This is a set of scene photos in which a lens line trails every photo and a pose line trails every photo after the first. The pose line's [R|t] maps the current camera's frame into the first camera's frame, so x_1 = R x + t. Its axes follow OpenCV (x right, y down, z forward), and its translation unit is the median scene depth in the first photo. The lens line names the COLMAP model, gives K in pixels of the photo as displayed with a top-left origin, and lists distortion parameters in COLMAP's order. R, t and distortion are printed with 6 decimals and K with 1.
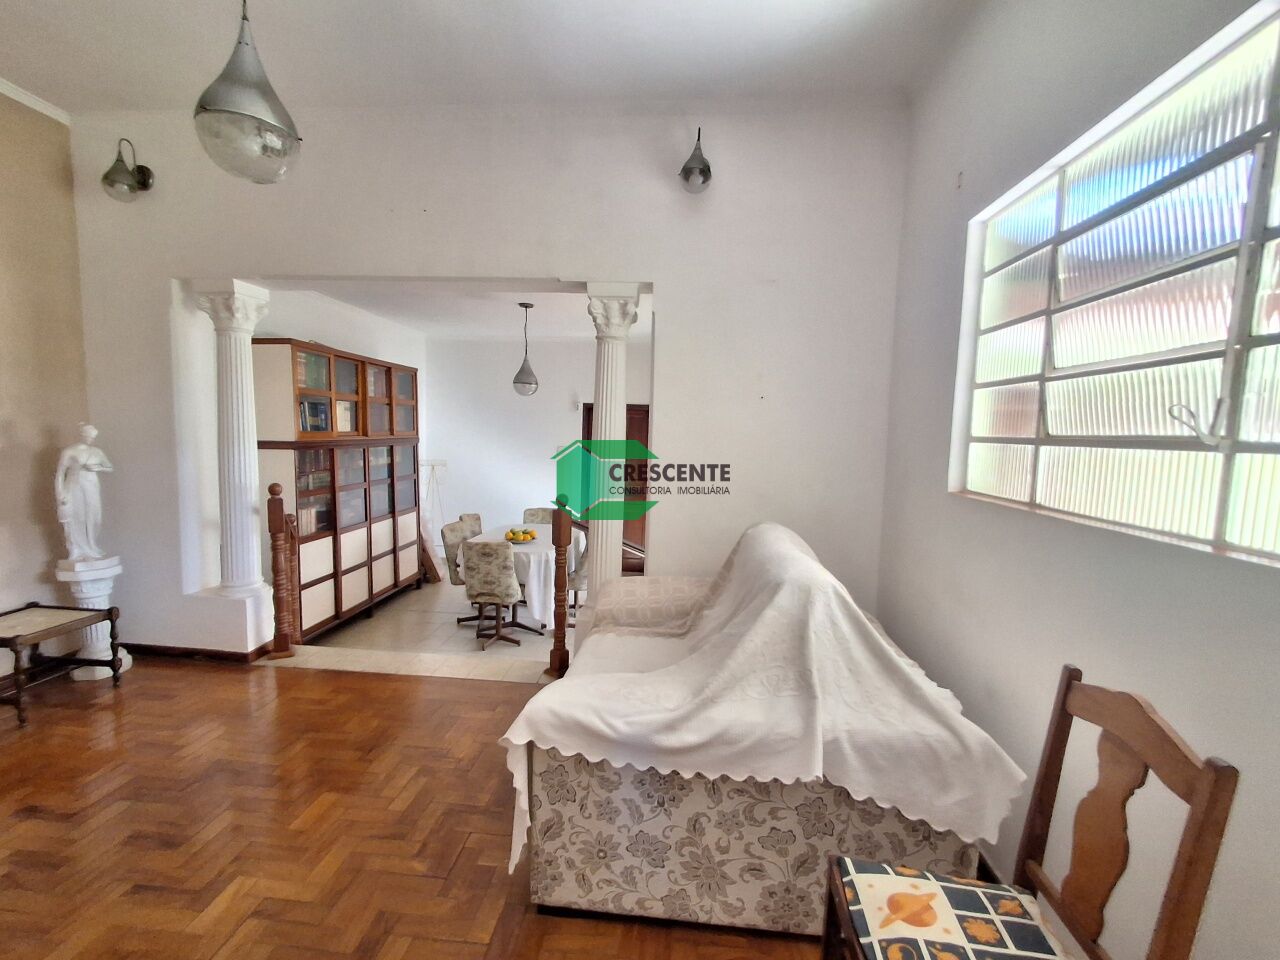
lens RADIAL K [[591.6, 0, 634.1], [0, 591.6, 485.8], [0, 0, 1]] dist [-0.002465, 0.013071]
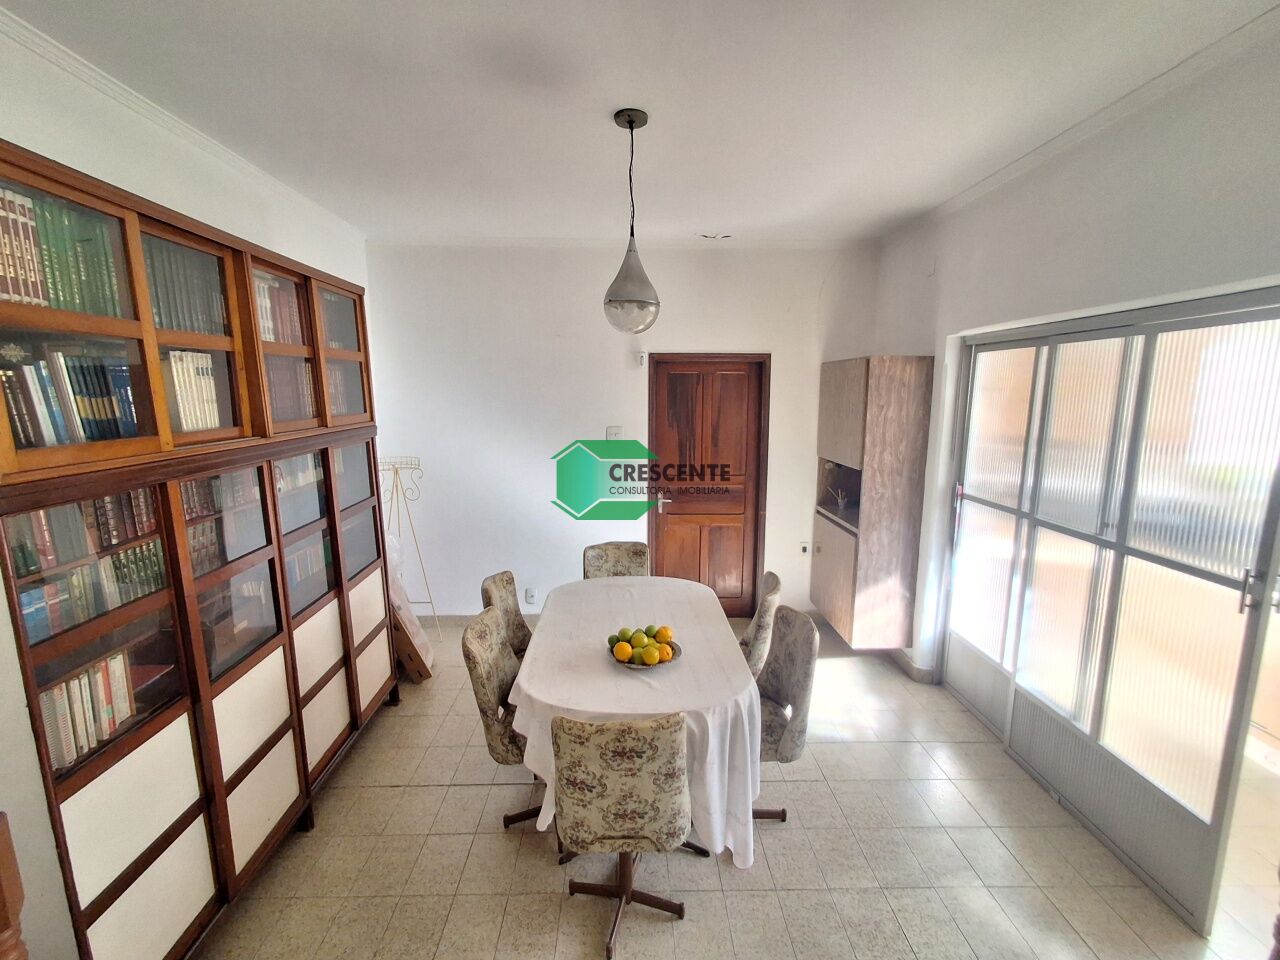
lens RADIAL K [[586.1, 0, 636.7], [0, 586.1, 486.9], [0, 0, 1]] dist [-0.001410, 0.009731]
pose [[0.991854, -0.048097, 0.117954, -0.239058], [0.039184, 0.996280, 0.076754, -0.069420], [-0.121207, -0.071507, 0.990048, 0.550353]]
